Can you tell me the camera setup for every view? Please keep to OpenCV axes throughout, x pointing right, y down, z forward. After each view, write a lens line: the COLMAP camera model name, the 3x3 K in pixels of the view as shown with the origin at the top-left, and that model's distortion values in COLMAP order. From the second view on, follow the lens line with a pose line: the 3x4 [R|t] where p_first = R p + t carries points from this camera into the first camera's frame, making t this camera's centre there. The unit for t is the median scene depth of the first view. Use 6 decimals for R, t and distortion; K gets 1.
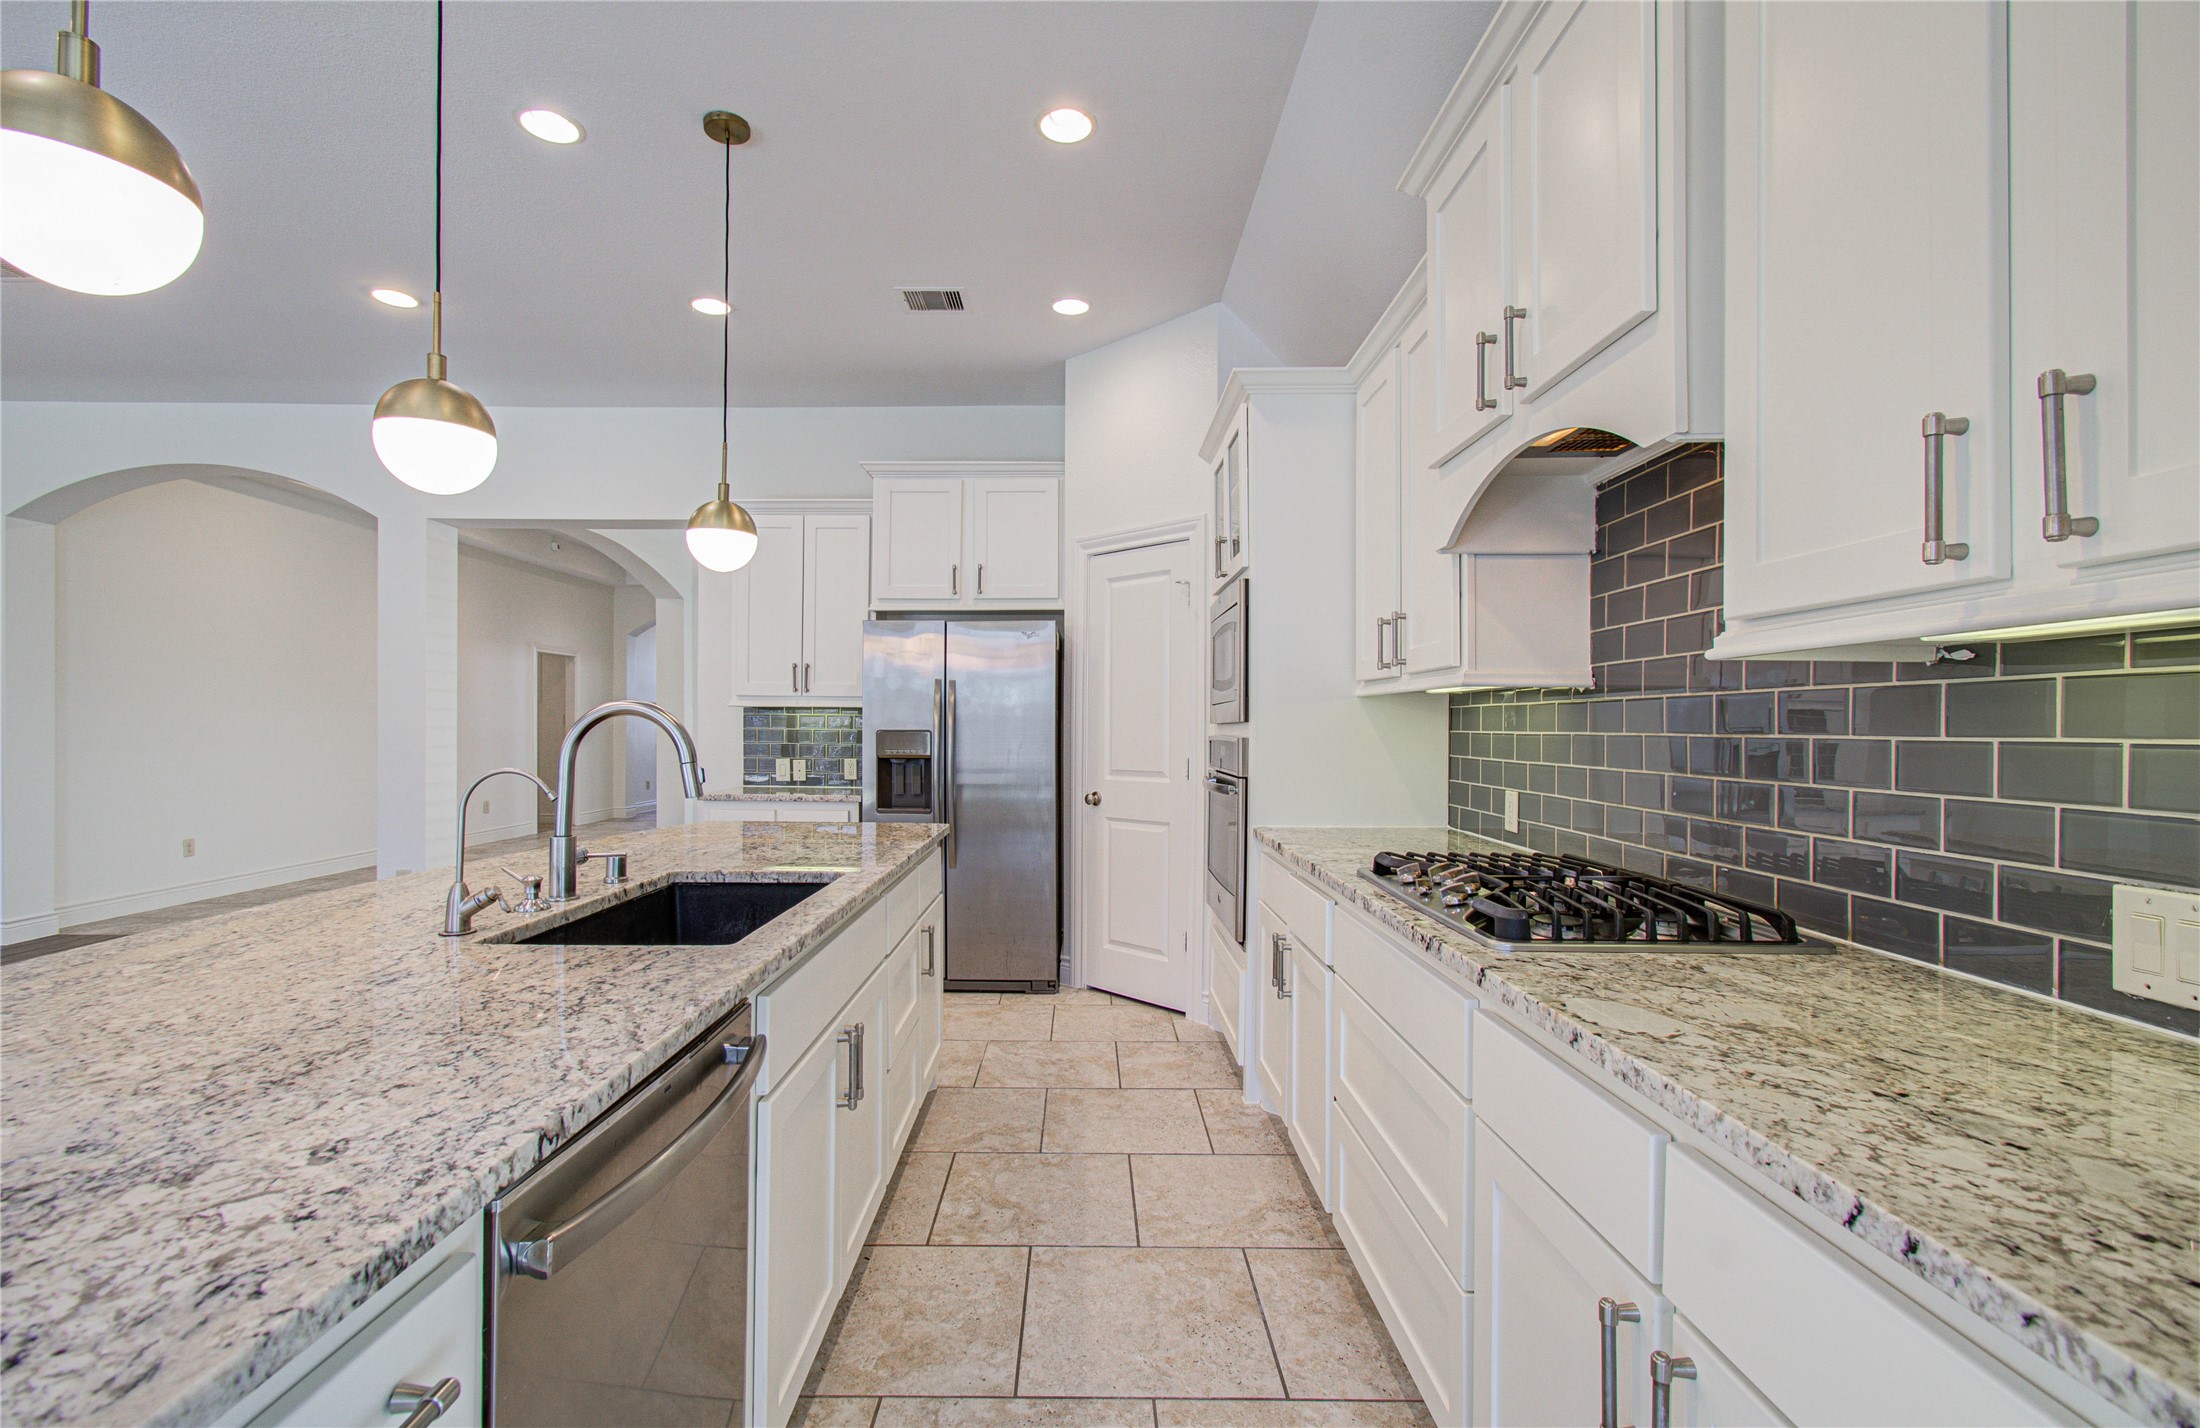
lens RADIAL K [[964.7, 0, 1101.8], [0, 964.7, 714.3], [0, 0, 1]] dist [-0.006076, 0.001029]
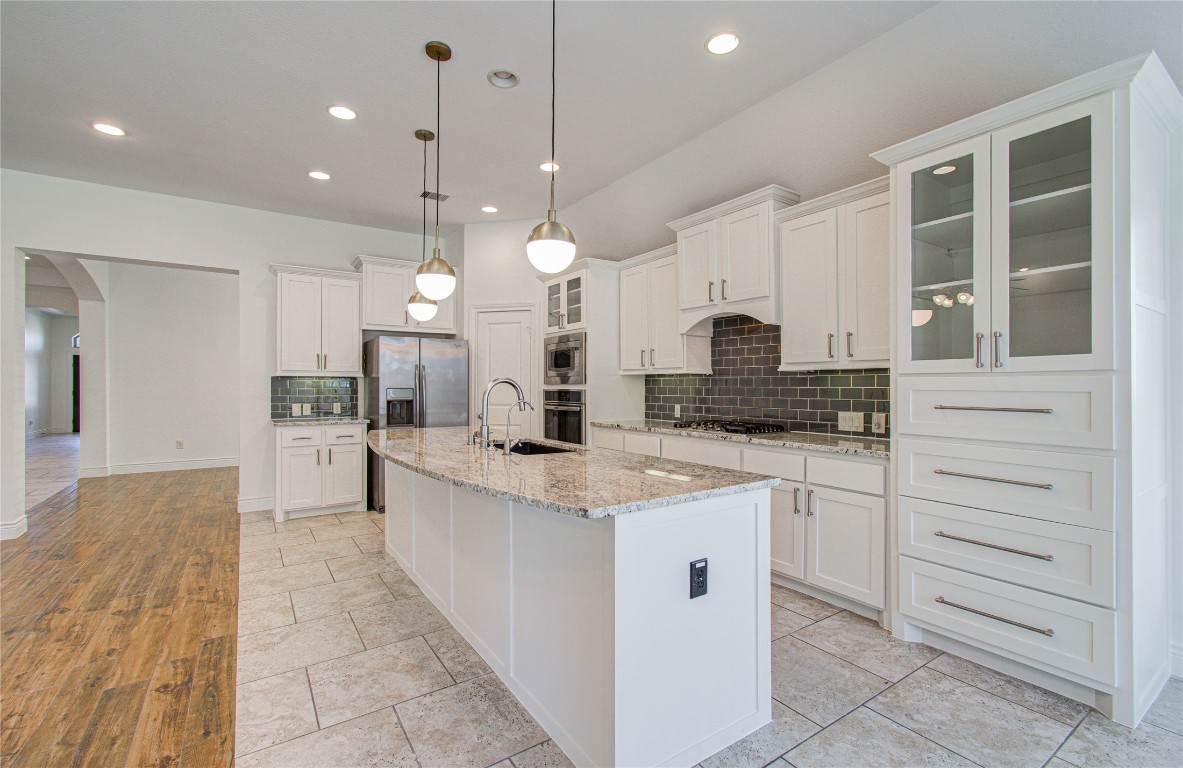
lens RADIAL K [[518.7, 0, 593.5], [0, 518.7, 384.9], [0, 0, 1]] dist [-0.006076, 0.001029]
pose [[0.844997, -0.005266, 0.534746, -0.916128], [-0.001724, 0.999920, 0.012570, -0.011243], [-0.534769, -0.011544, 0.844920, -0.414656]]
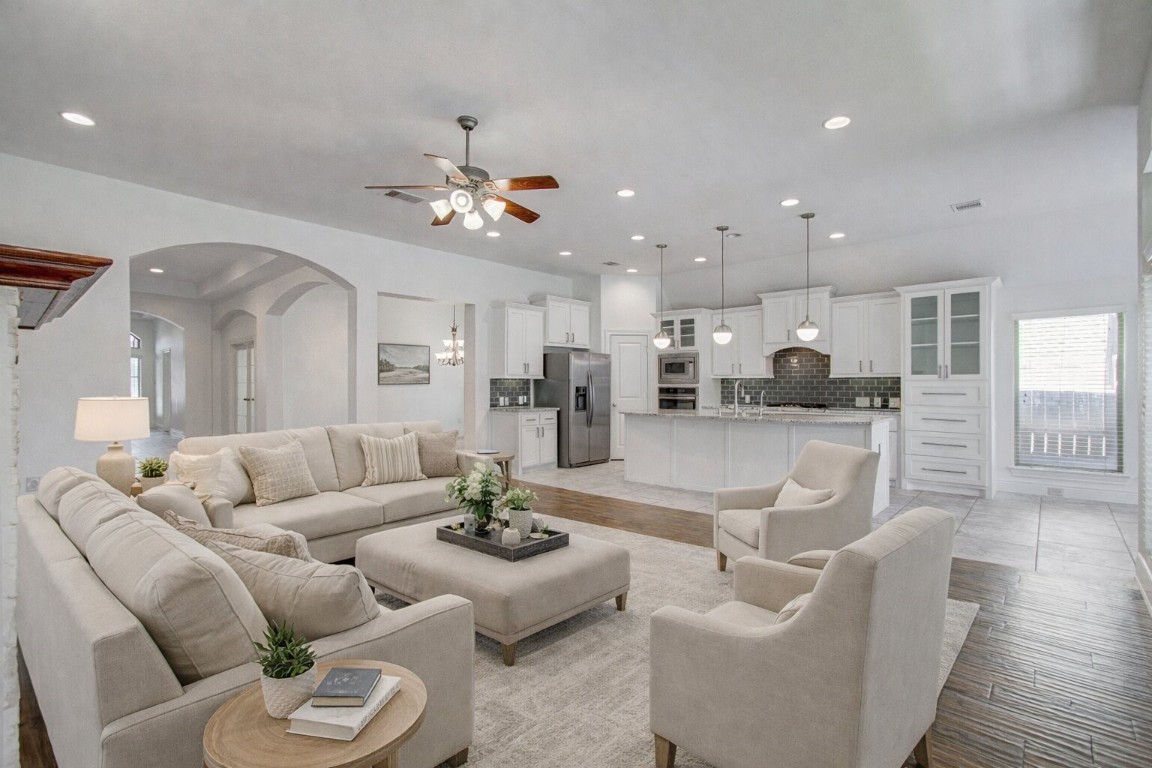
lens RADIAL K [[523.4, 0, 582.4], [0, 523.4, 384.6], [0, 0, 1]] dist [-0.002389, -0.000130]
pose [[0.690221, -0.009414, 0.723537, -3.013719], [-0.003907, 0.999852, 0.016736, -0.038224], [-0.723588, -0.014378, 0.690083, -0.488989]]
